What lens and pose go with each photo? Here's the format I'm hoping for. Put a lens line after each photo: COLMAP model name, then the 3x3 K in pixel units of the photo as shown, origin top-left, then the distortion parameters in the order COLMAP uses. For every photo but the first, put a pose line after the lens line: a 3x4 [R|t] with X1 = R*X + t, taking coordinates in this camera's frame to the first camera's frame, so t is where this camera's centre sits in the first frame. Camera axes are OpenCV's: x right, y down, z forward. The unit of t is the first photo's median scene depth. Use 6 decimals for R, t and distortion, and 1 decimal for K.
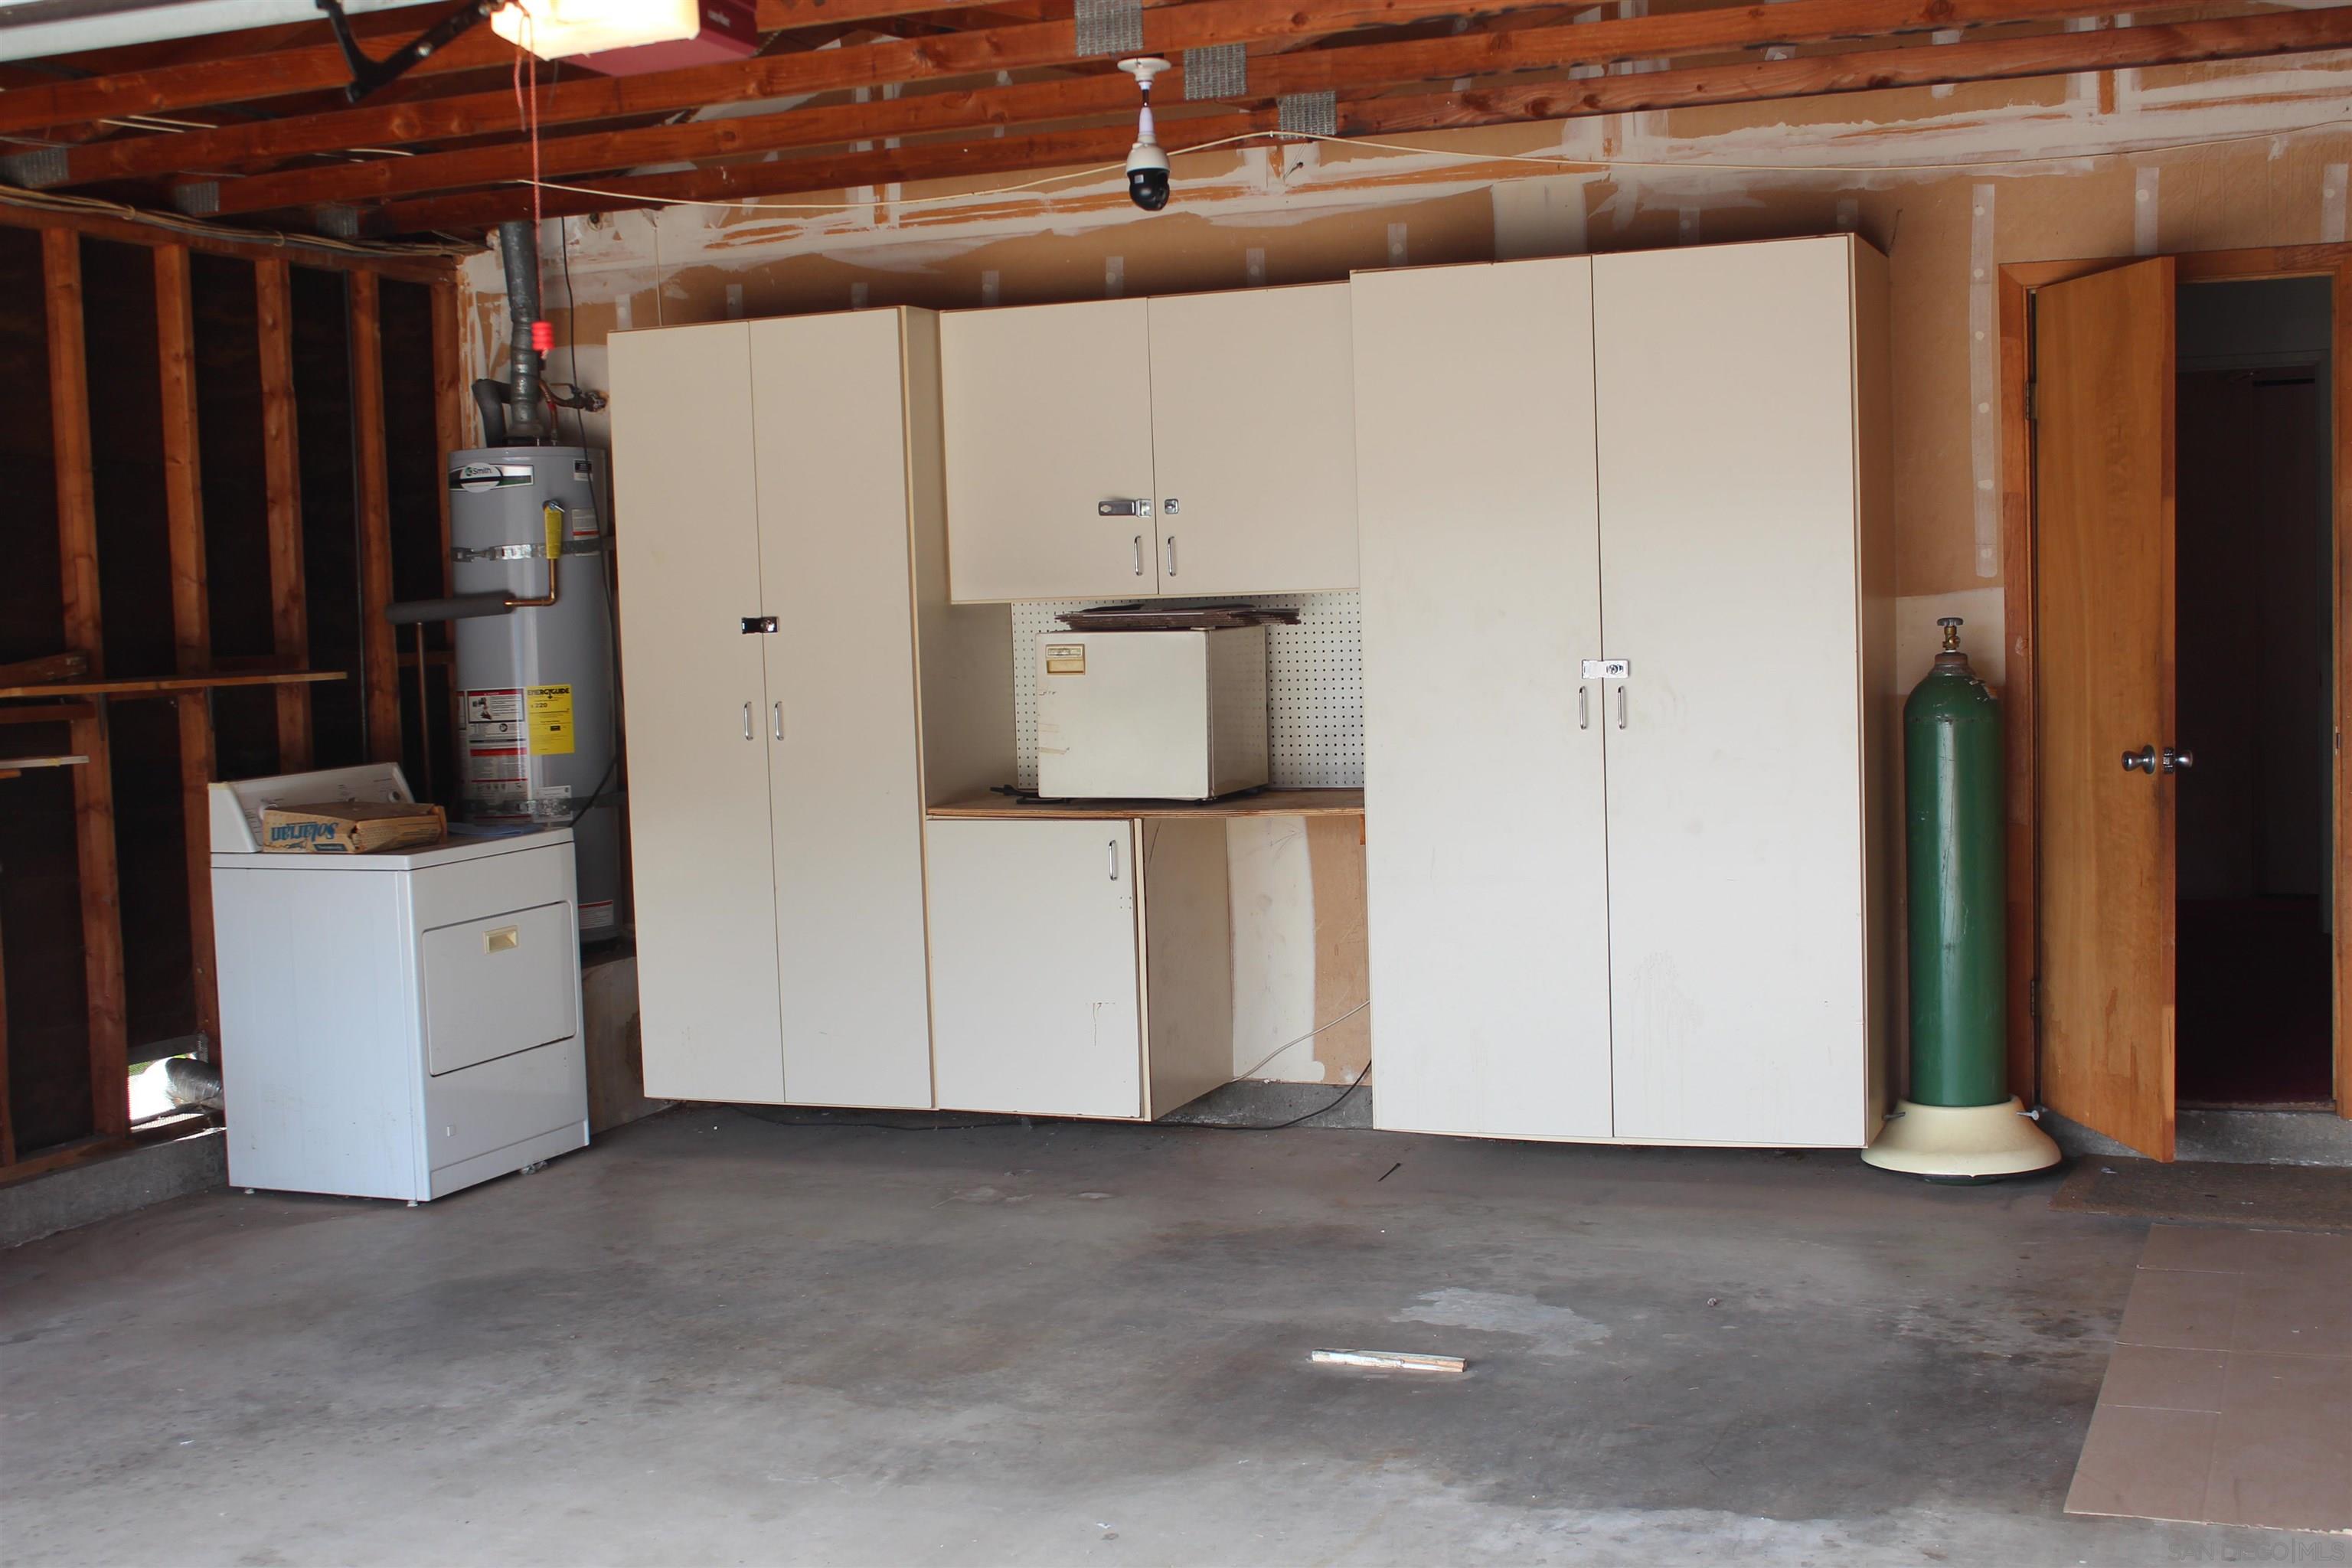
lens RADIAL K [[2862.1, 0, 1174.1], [0, 2862.1, 780.7], [0, 0, 1]] dist [-0.019210, 0.000000]
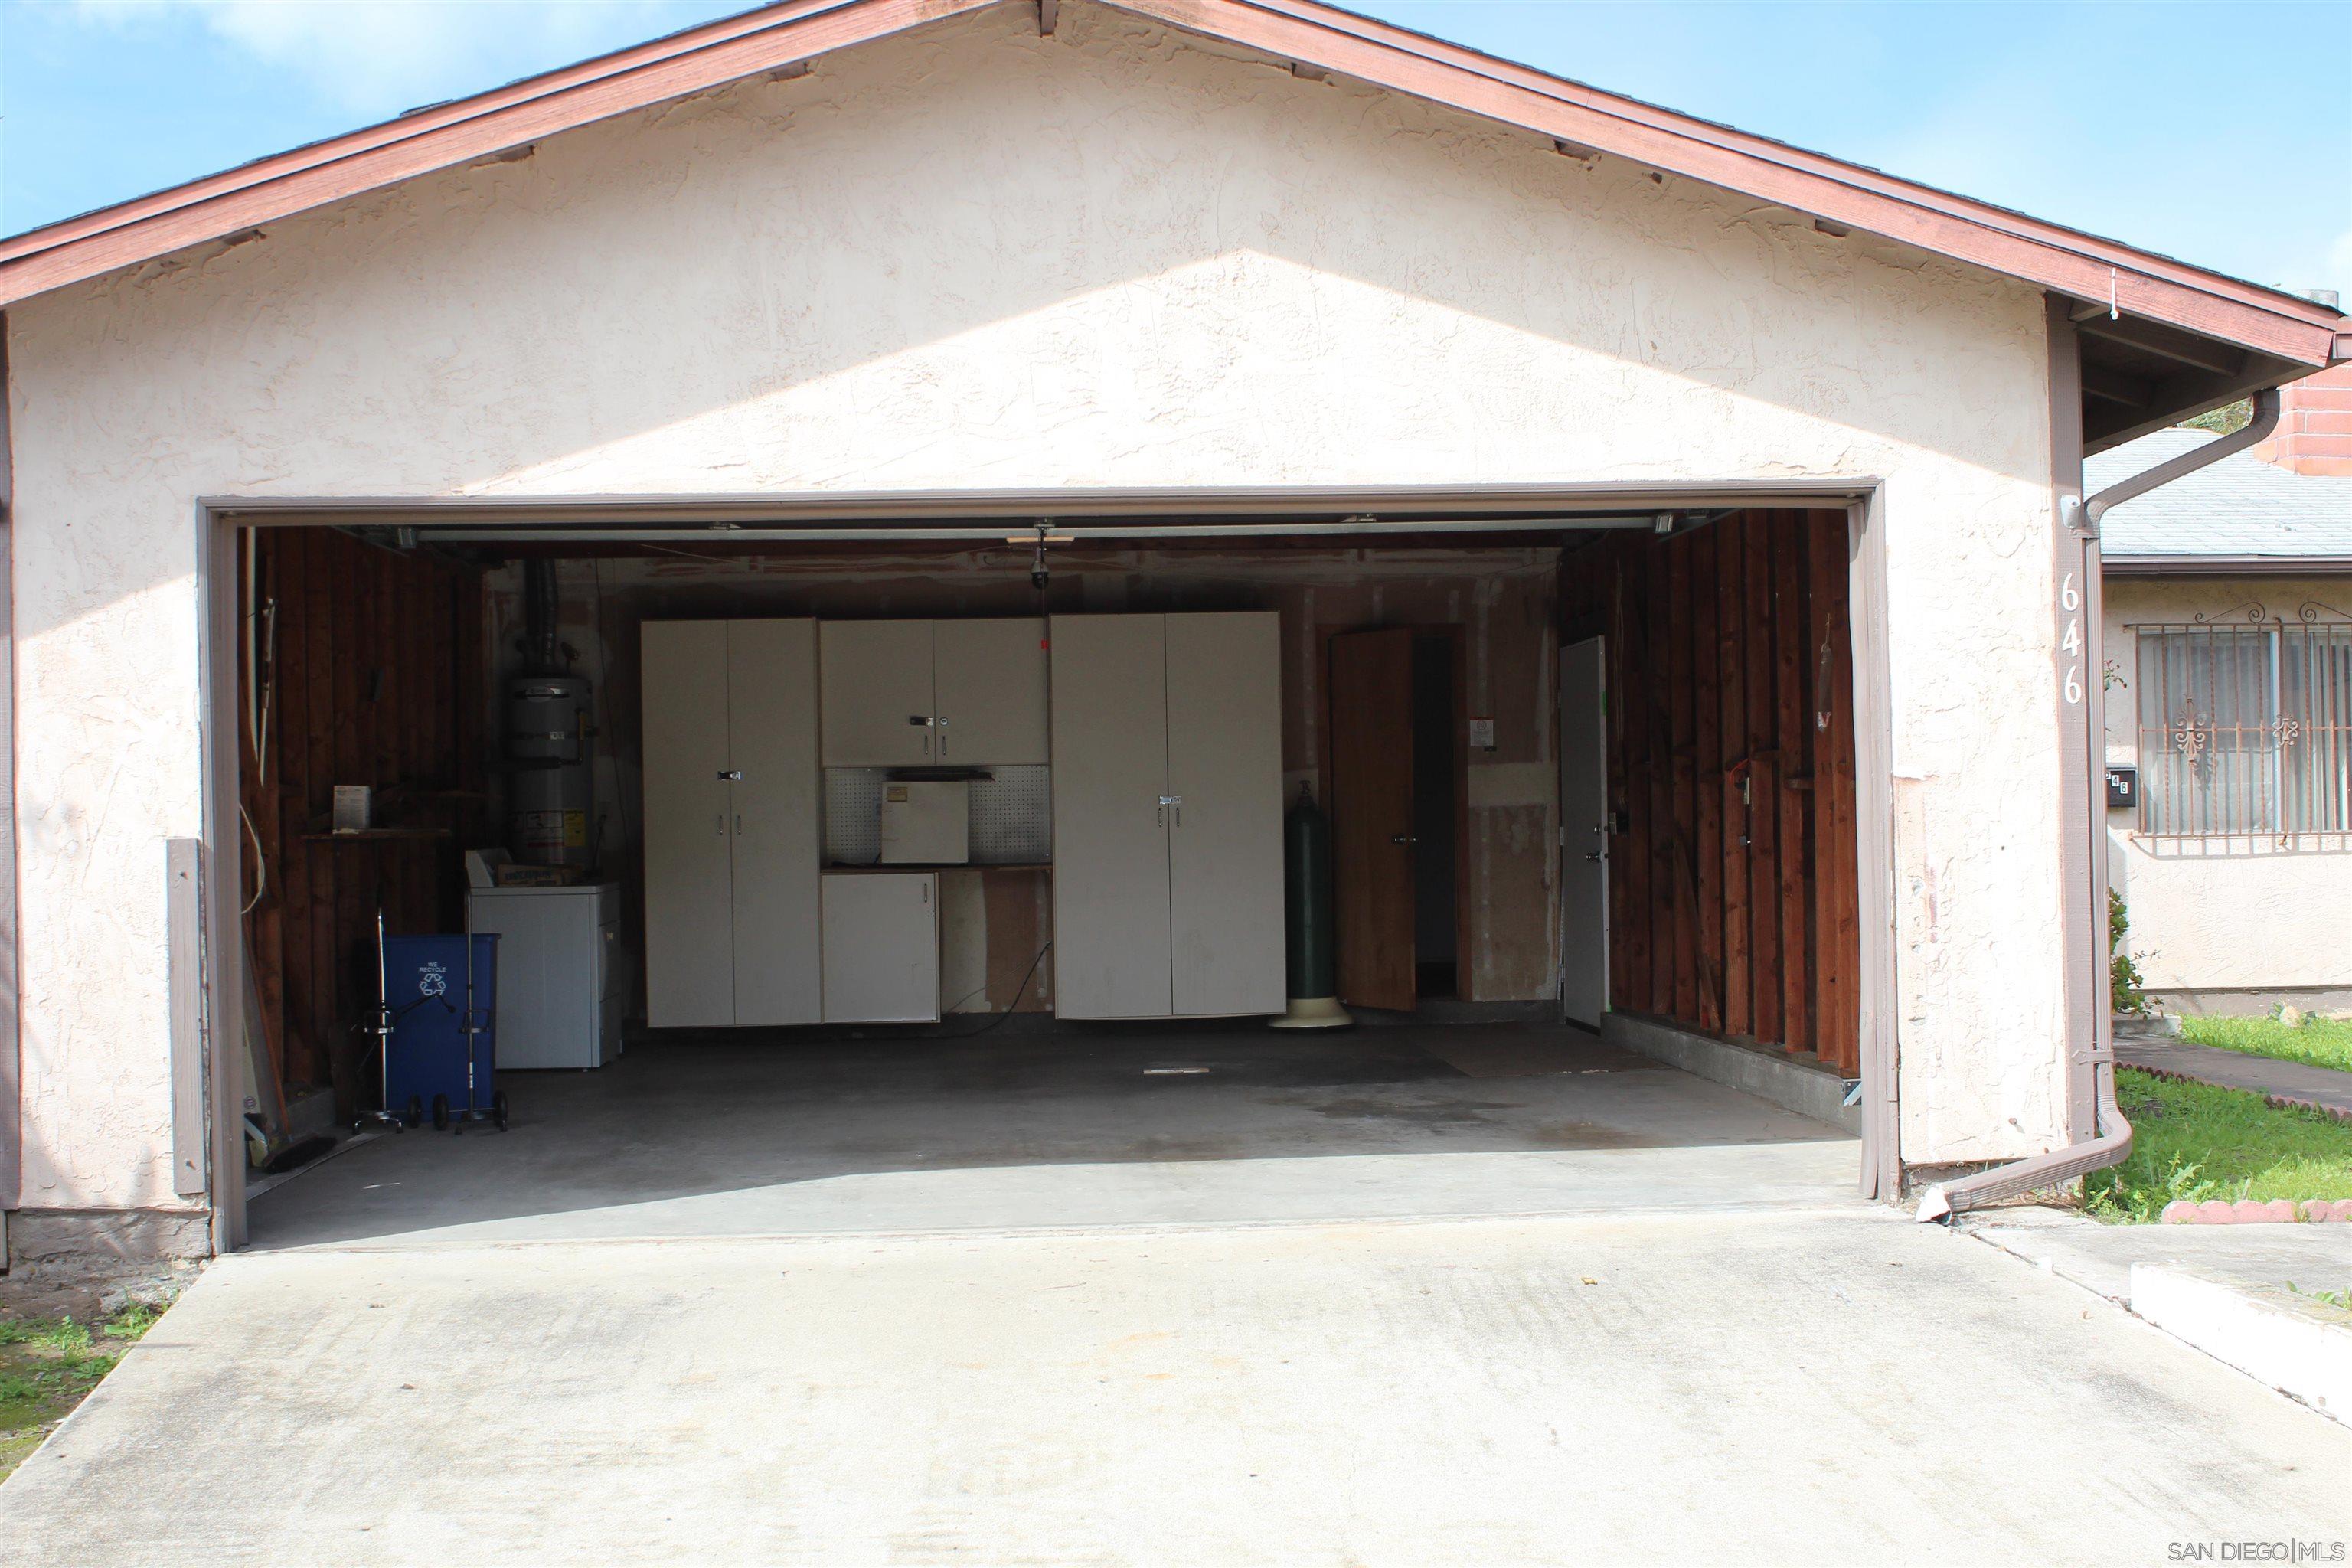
lens RADIAL K [[2610.1, 0, 1177.2], [0, 2610.1, 787.3], [0, 0, 1]] dist [0.007913, 0.000000]
pose [[0.899741, 0.022175, 0.435861, -0.661133], [0.017622, 0.996048, -0.087053, 0.116281], [-0.436068, 0.086006, 0.895794, -0.734972]]
